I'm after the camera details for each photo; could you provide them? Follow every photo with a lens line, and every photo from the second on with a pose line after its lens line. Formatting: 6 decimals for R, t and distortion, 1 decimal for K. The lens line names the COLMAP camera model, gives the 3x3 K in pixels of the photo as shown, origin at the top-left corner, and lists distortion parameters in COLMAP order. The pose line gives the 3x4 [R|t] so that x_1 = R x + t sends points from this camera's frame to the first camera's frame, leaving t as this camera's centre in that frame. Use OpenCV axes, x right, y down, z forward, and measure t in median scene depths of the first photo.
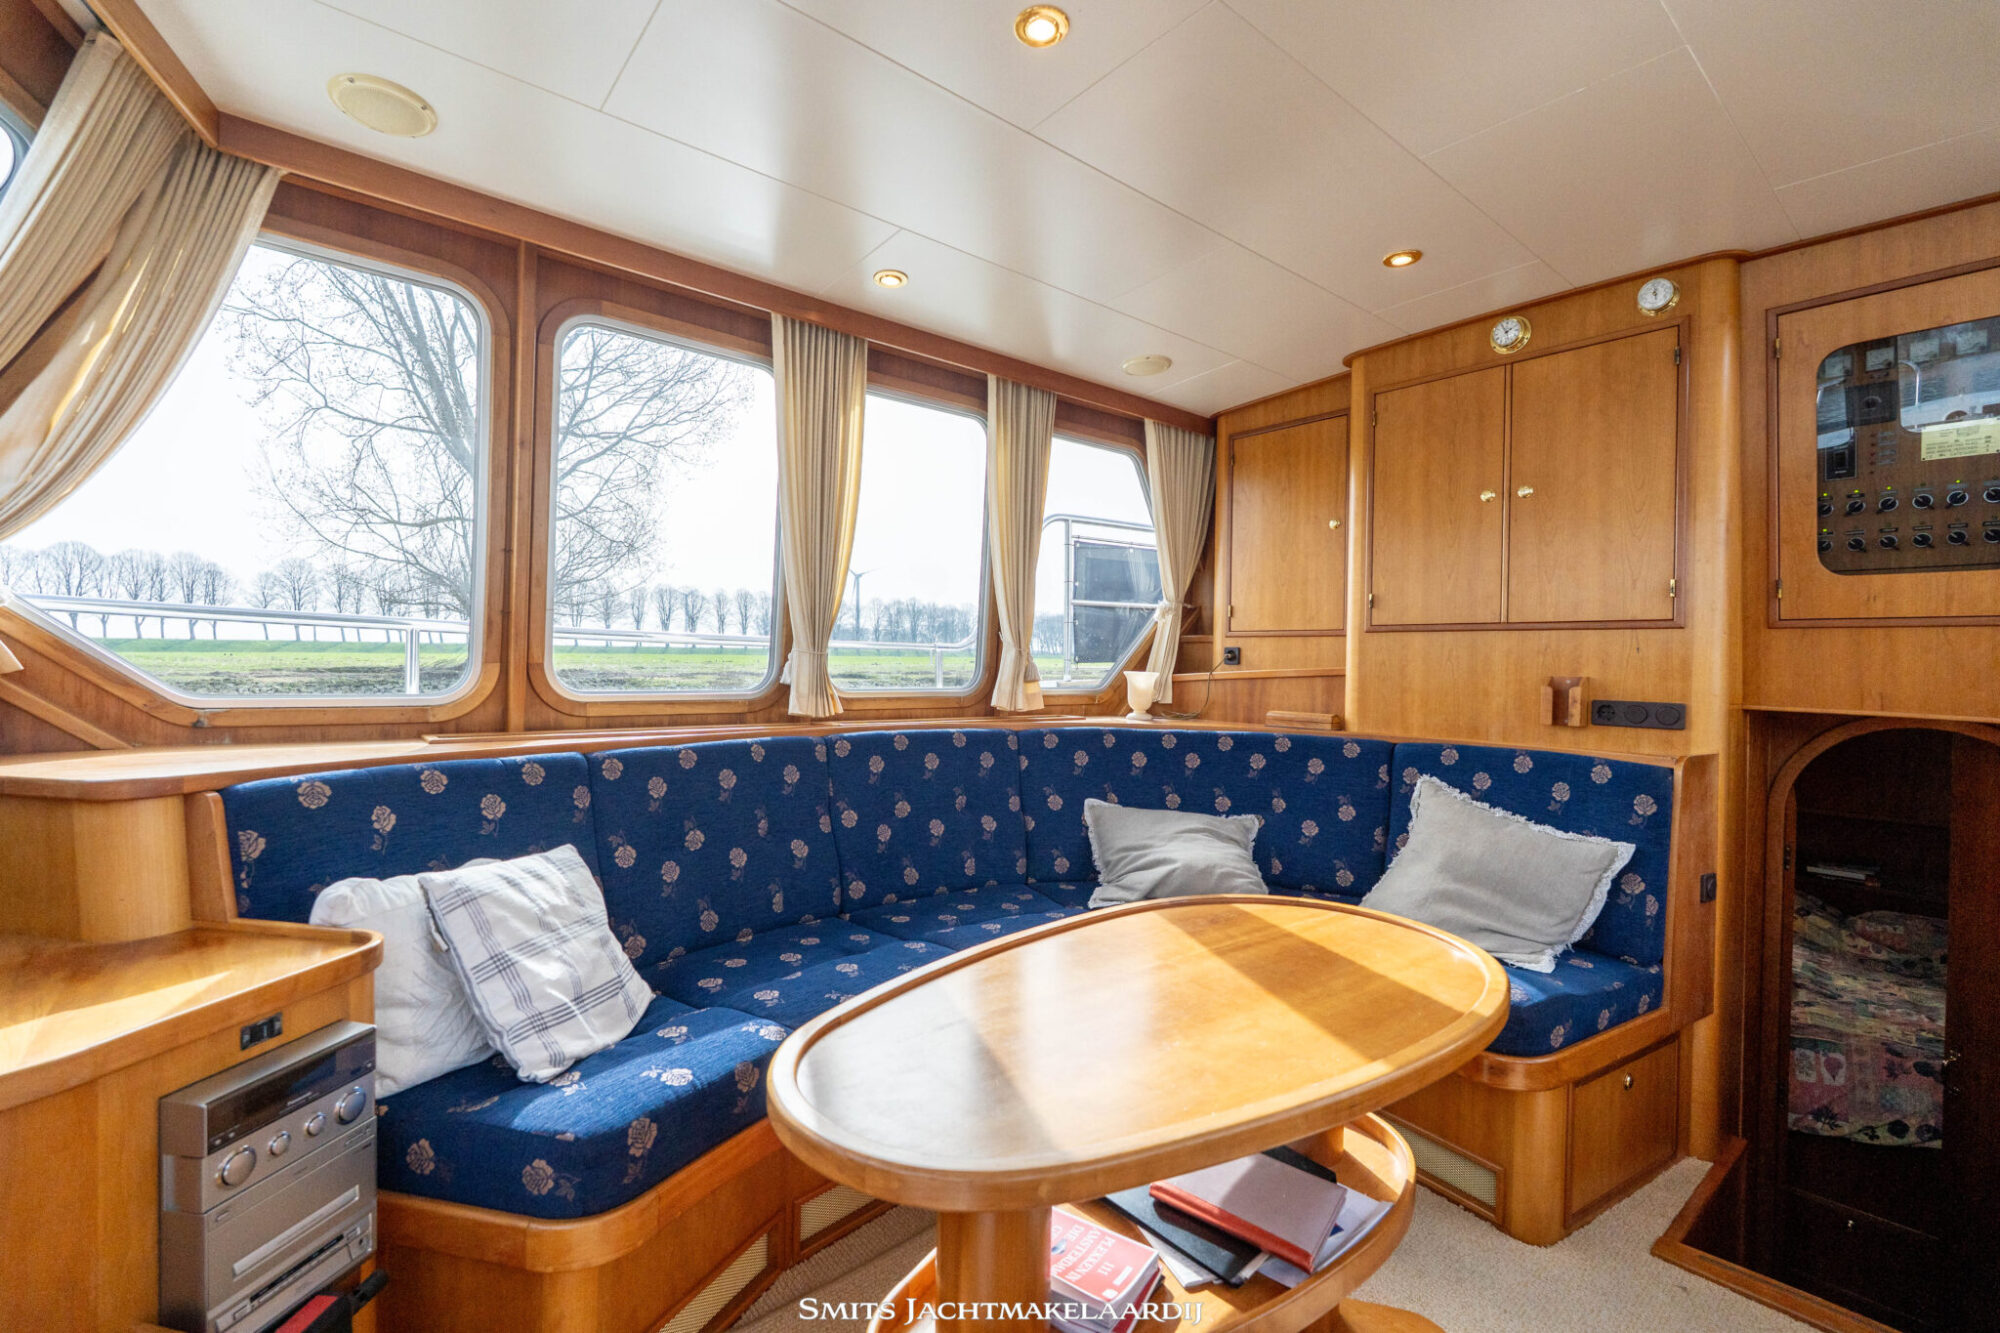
lens RADIAL K [[880.9, 0, 985.5], [0, 880.9, 682.4], [0, 0, 1]] dist [0.004183, -0.000635]
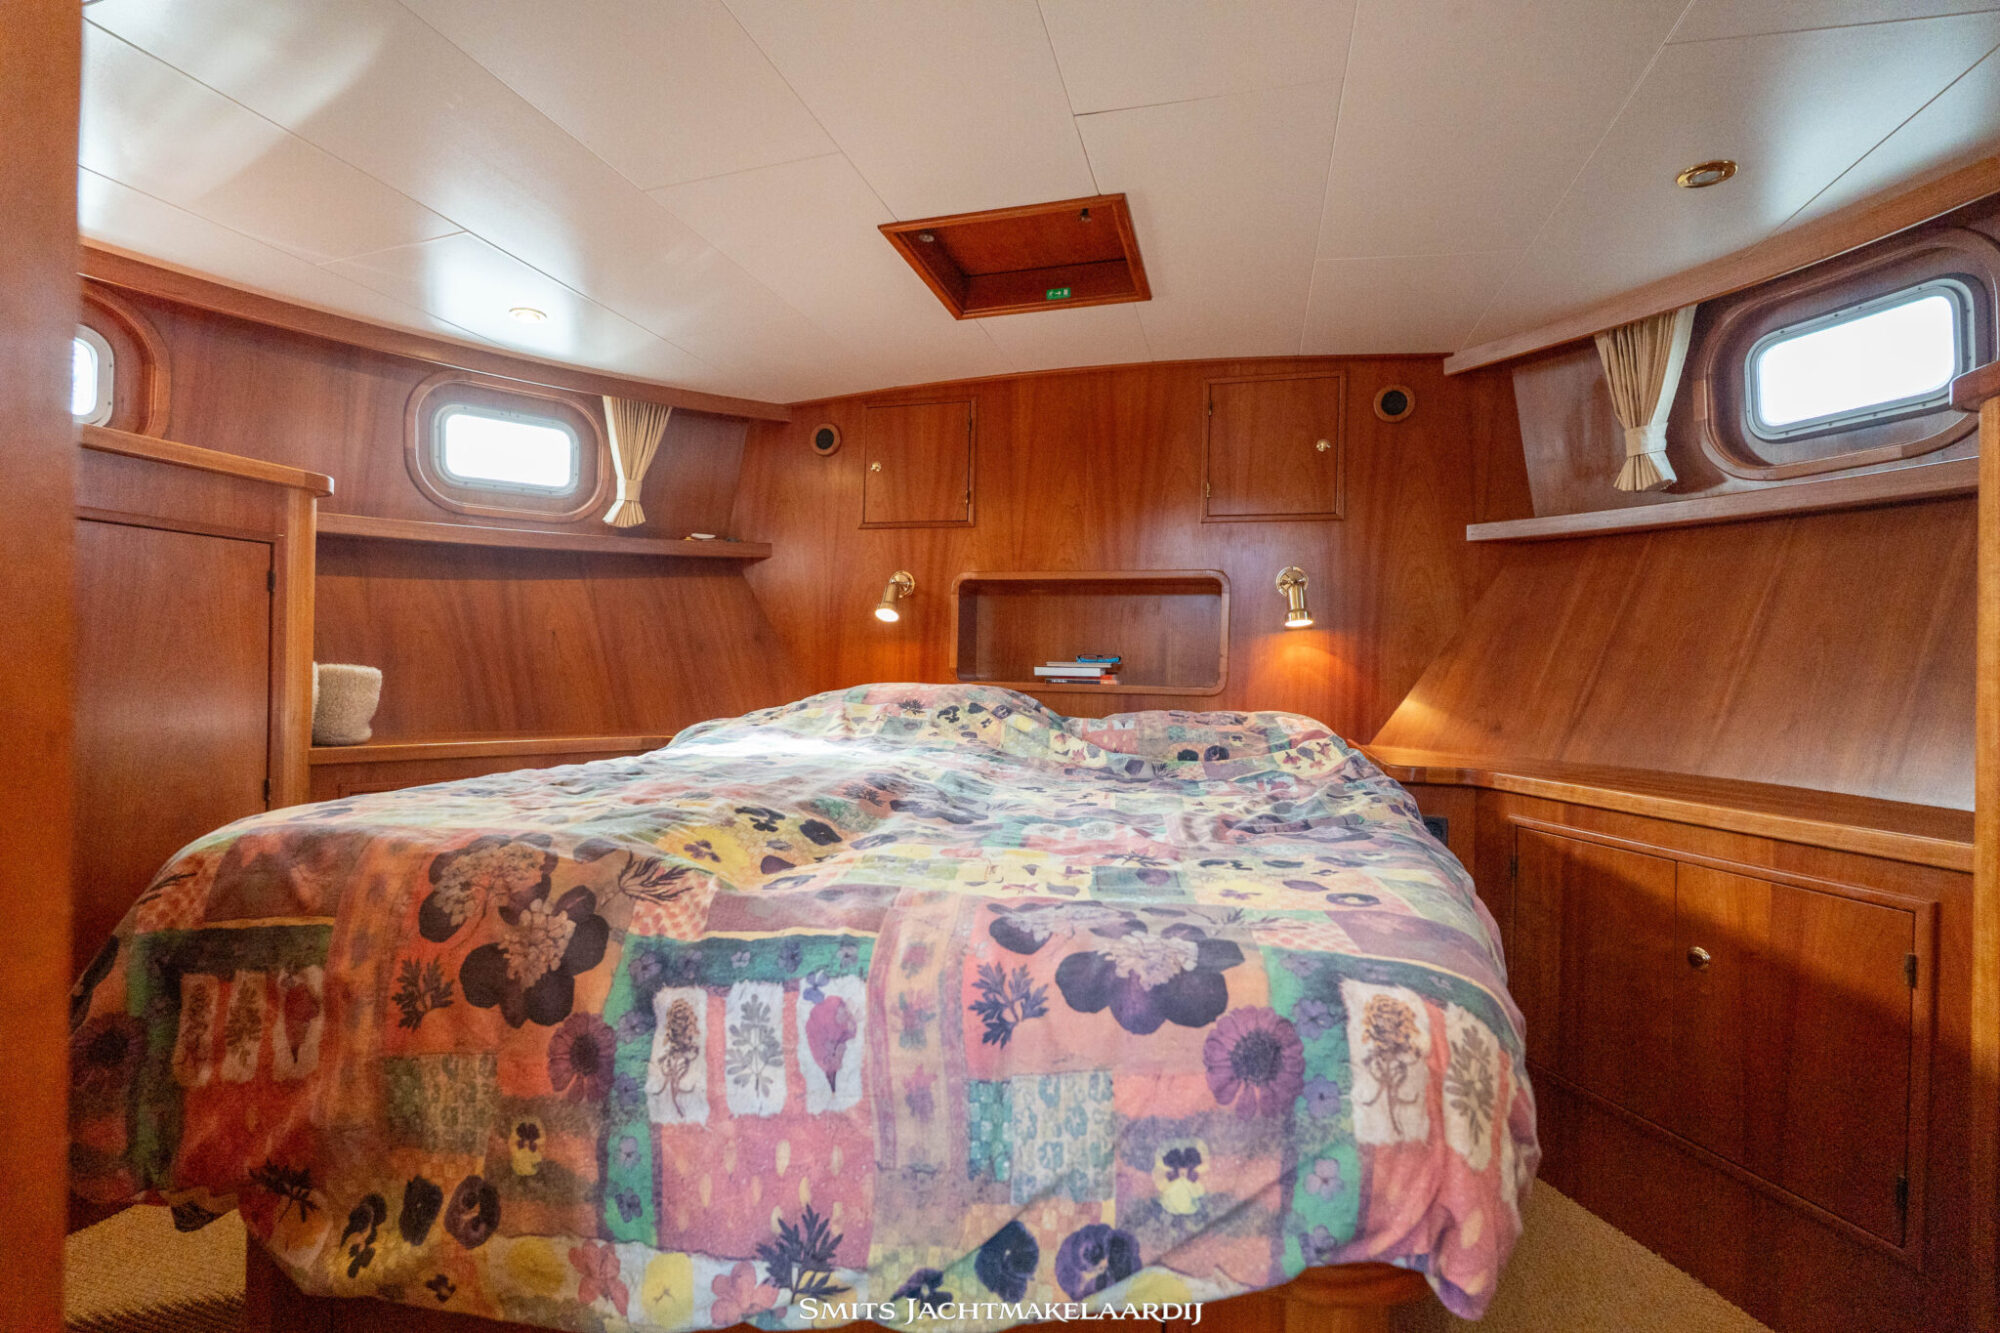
lens RADIAL K [[880.9, 0, 1005.8], [0, 880.9, 664.8], [0, 0, 1]] dist [0.004183, -0.000635]
pose [[0.821241, 0.016528, 0.570342, 0.855141], [-0.003537, 0.999709, -0.023878, 0.336951], [-0.570570, 0.017592, 0.821060, 0.770338]]
